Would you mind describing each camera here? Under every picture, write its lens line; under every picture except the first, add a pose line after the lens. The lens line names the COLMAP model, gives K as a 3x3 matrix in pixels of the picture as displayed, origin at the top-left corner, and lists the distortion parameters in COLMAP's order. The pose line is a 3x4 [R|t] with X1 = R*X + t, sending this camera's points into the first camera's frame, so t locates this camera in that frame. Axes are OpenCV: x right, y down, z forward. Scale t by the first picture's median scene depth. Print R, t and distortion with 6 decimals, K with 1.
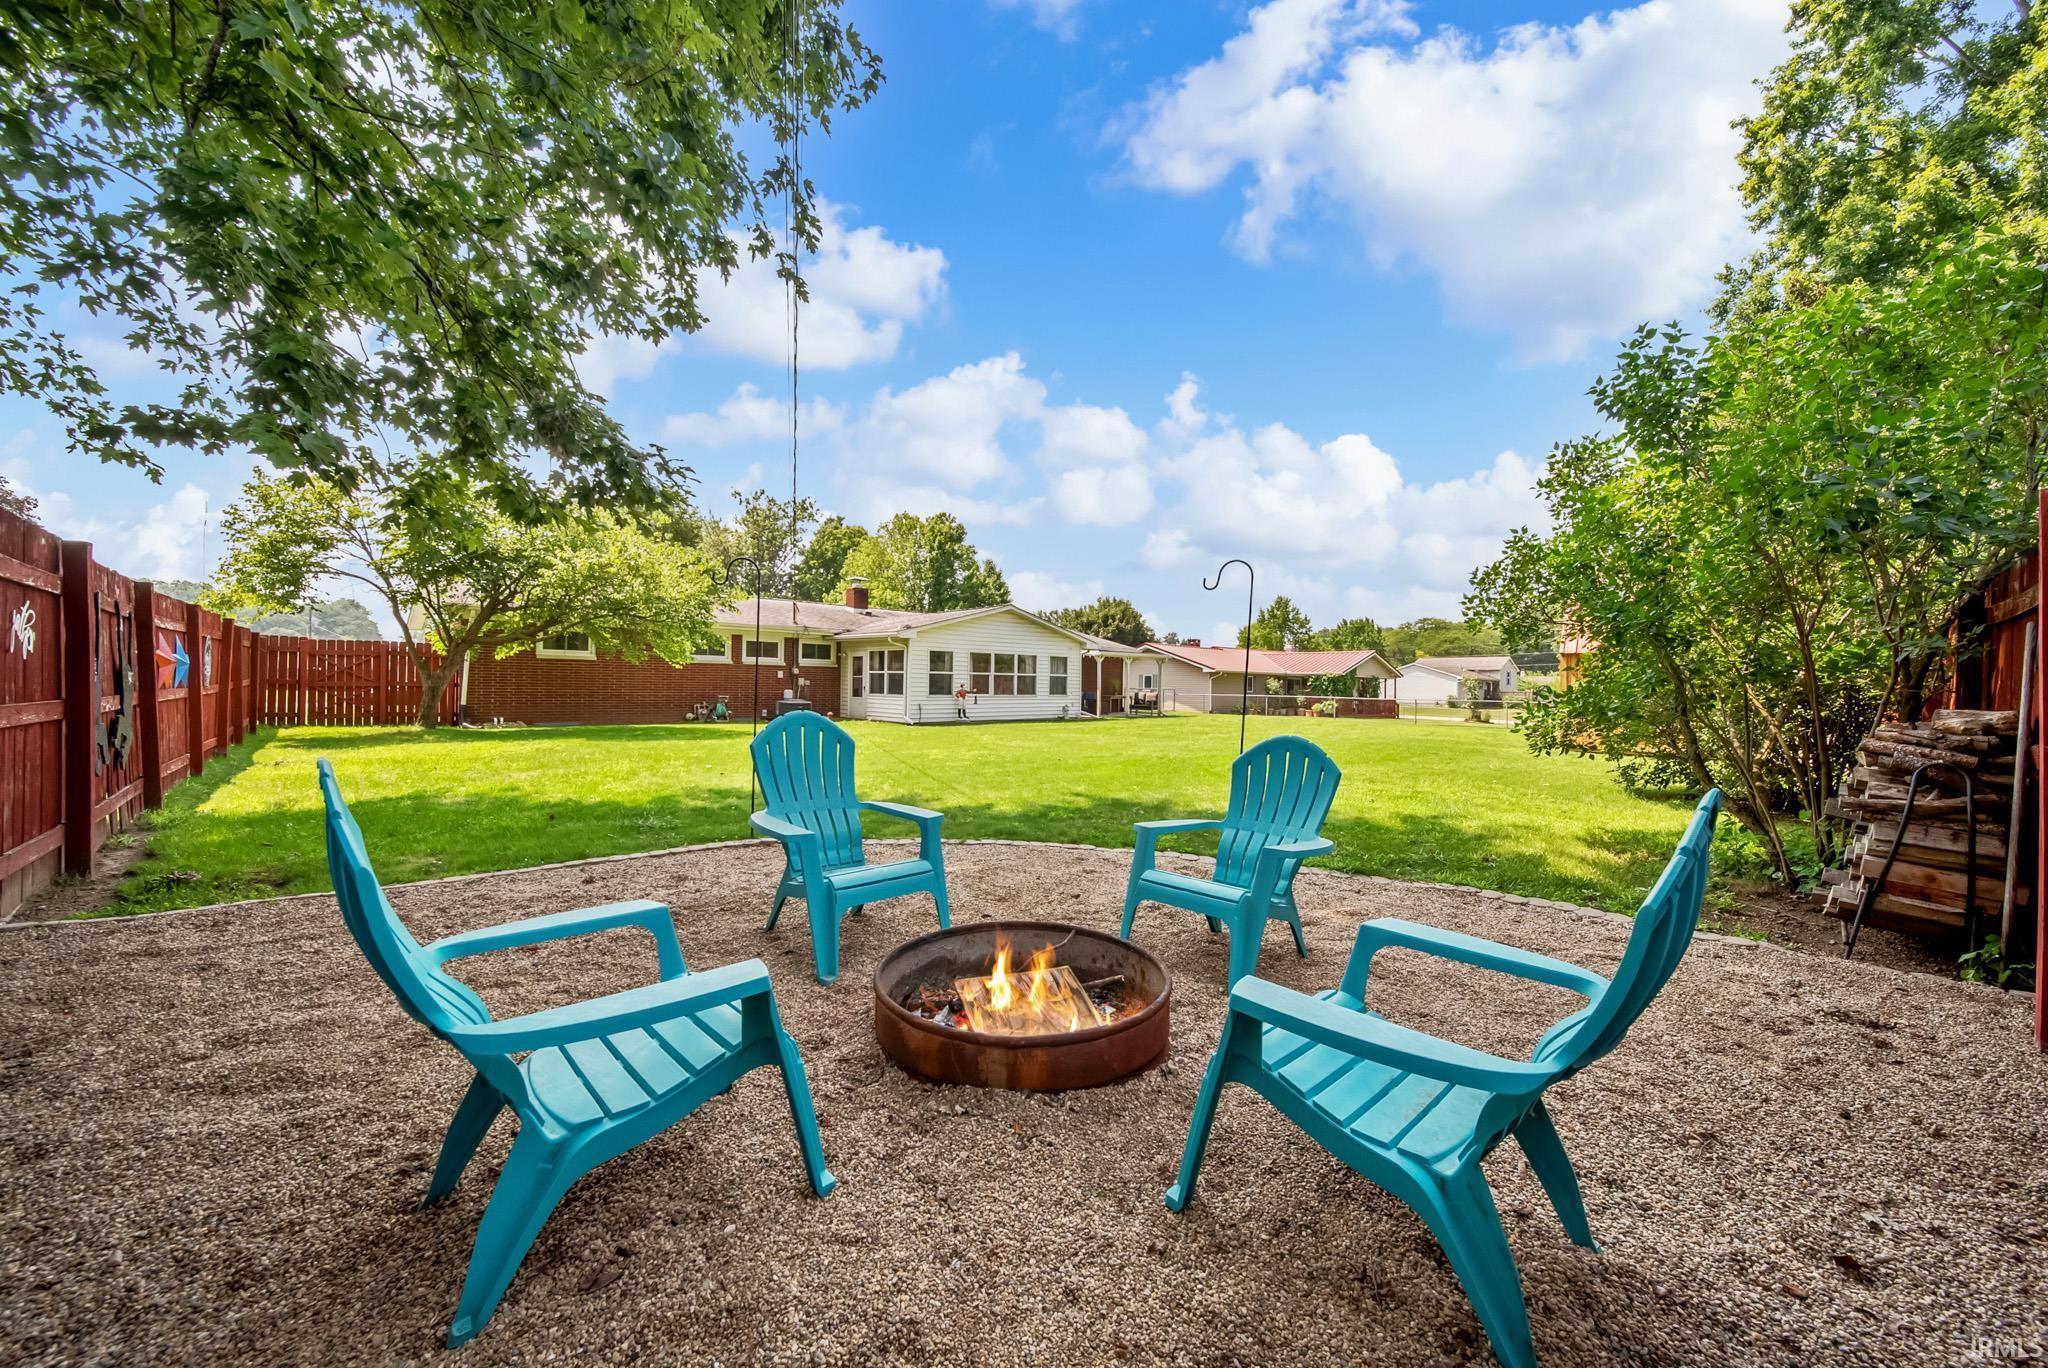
lens RADIAL K [[749.0, 0, 1024.0], [0, 749.0, 684.0], [0, 0, 1]] dist [-0.000002, 0.000029]
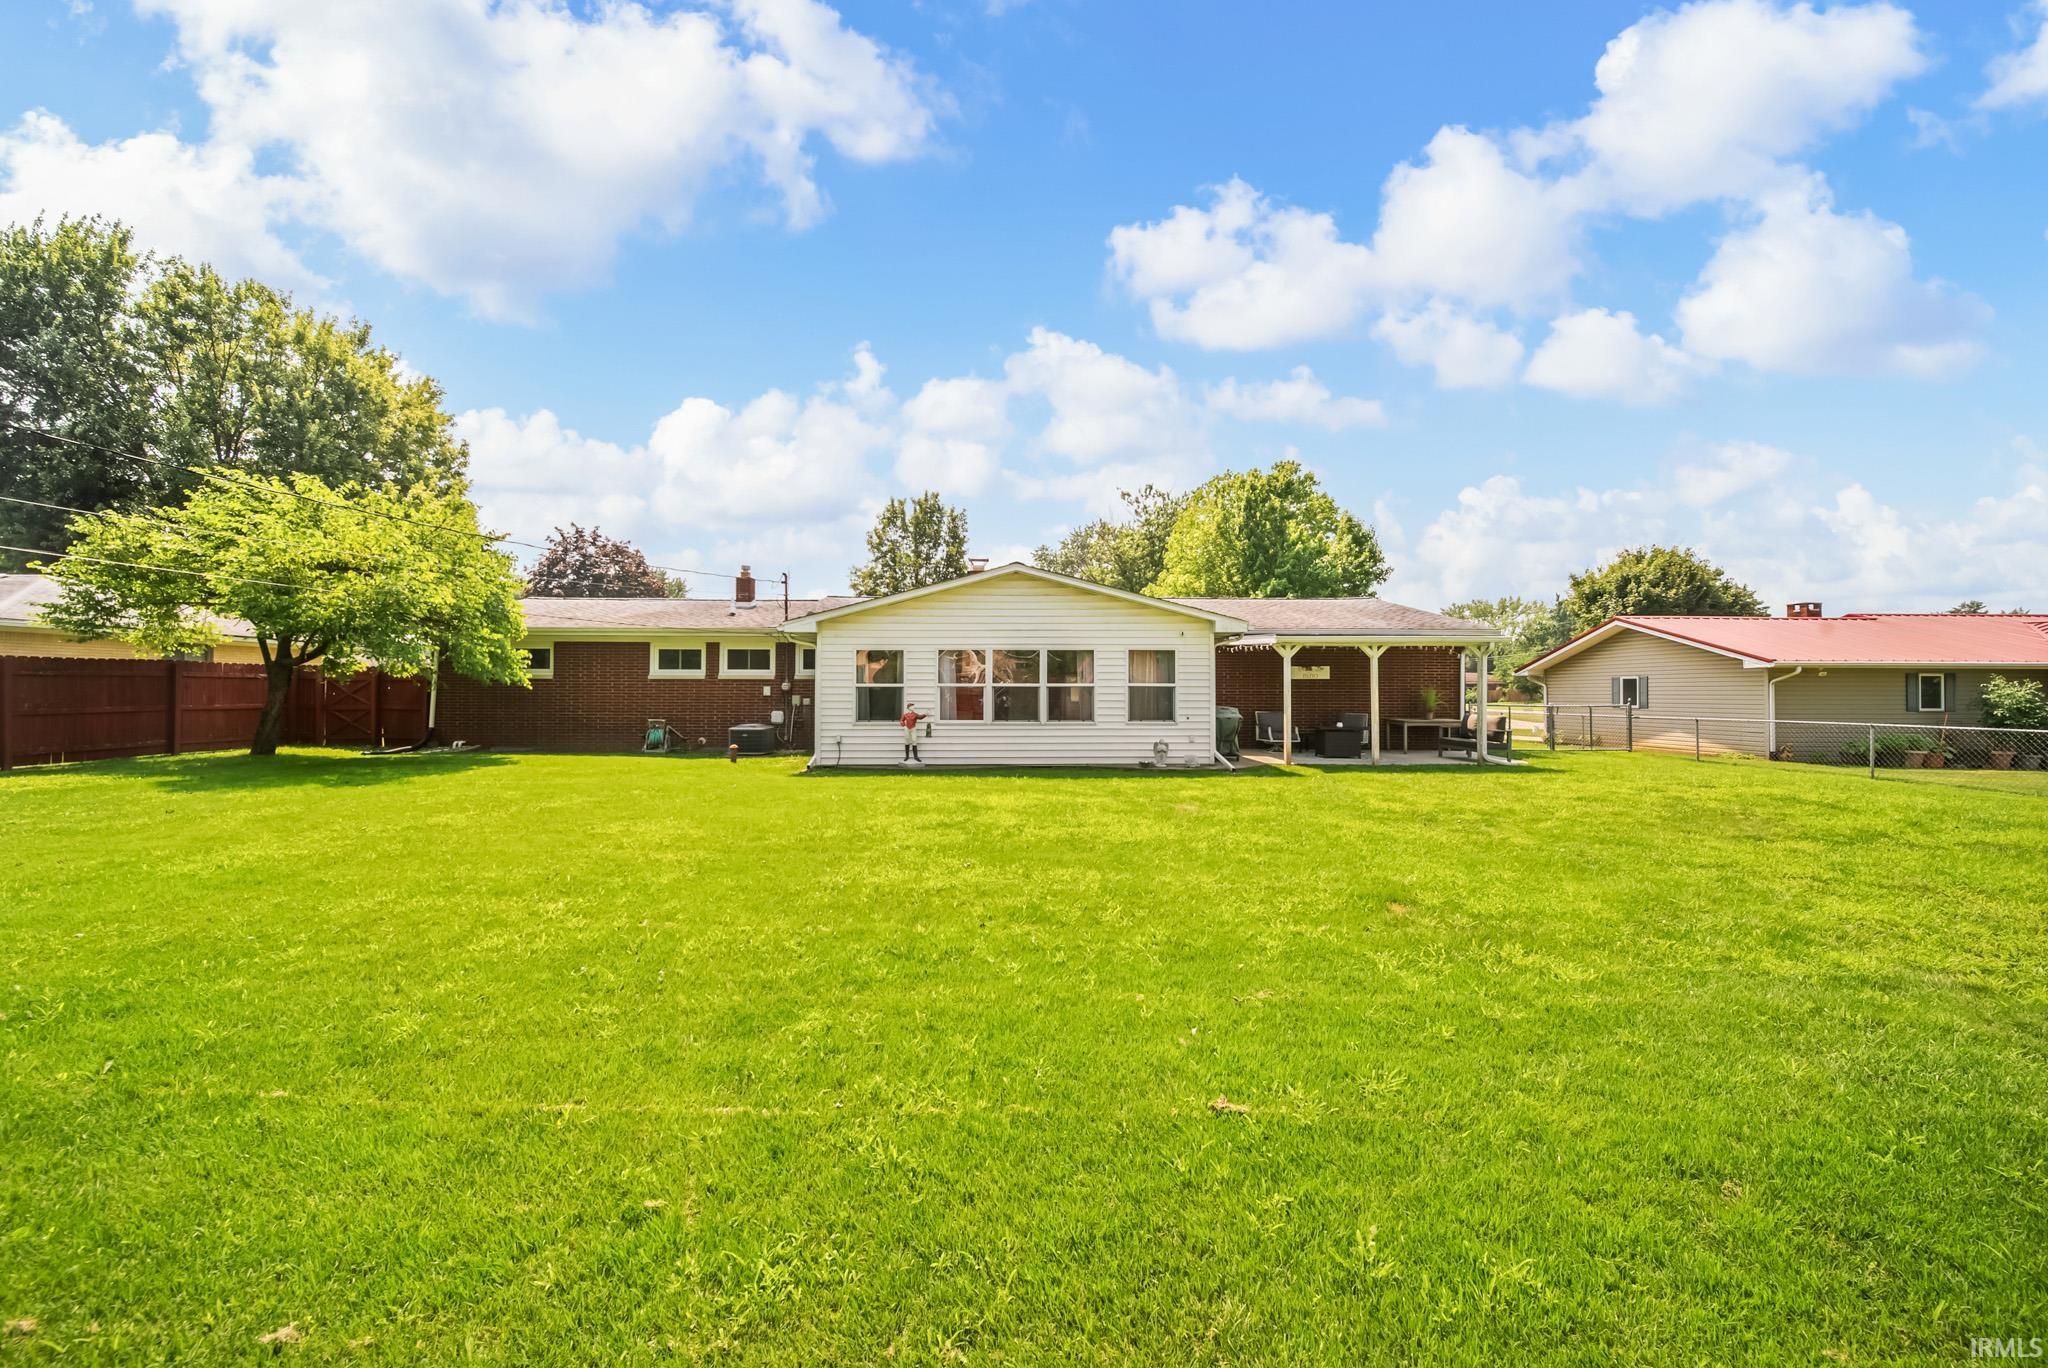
lens RADIAL K [[749.0, 0, 1024.0], [0, 749.0, 684.0], [0, 0, 1]] dist [-0.000002, 0.000029]
pose [[0.734711, -0.019313, -0.678105, 0.357599], [0.007662, 0.999767, -0.020173, -0.002401], [0.678337, 0.009626, 0.734688, 0.579753]]
